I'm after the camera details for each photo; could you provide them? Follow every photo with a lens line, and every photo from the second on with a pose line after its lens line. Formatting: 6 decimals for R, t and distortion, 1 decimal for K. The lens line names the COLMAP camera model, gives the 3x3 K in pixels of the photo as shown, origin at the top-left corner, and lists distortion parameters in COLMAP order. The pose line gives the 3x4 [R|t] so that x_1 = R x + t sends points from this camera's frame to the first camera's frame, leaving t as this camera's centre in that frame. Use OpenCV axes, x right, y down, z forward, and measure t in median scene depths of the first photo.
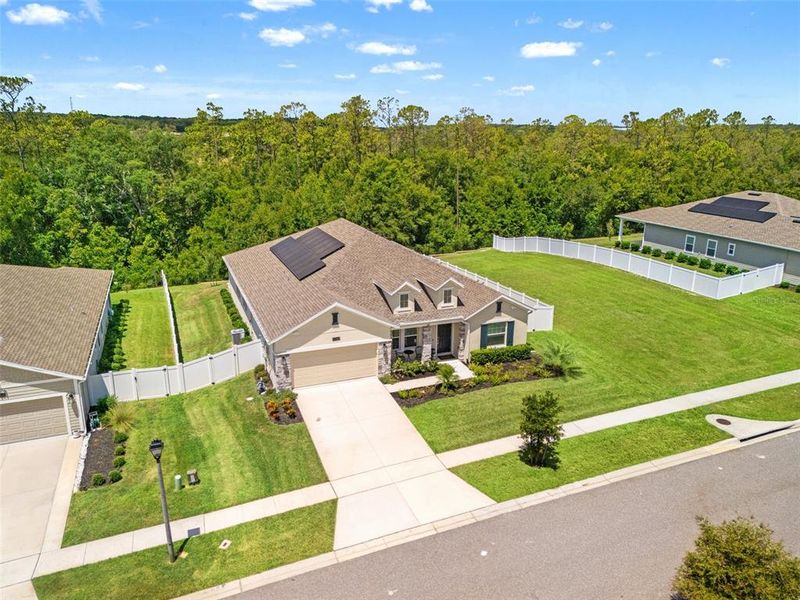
lens RADIAL K [[585.2, 0, 400.0], [0, 585.2, 300.0], [0, 0, 1]] dist [0.101470, -0.109284]
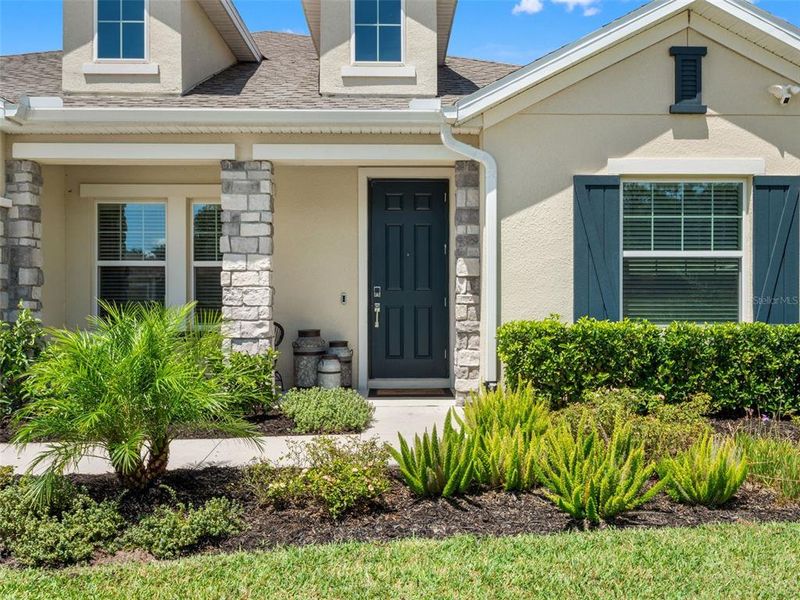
lens RADIAL K [[686.5, 0, 409.3], [0, 686.5, 302.3], [0, 0, 1]] dist [0.001265, 0.000703]
pose [[0.937849, -0.011914, -0.346840, 0.169913], [-0.086487, 0.959855, -0.266831, 0.139692], [0.336095, 0.280245, 0.899168, 0.857325]]
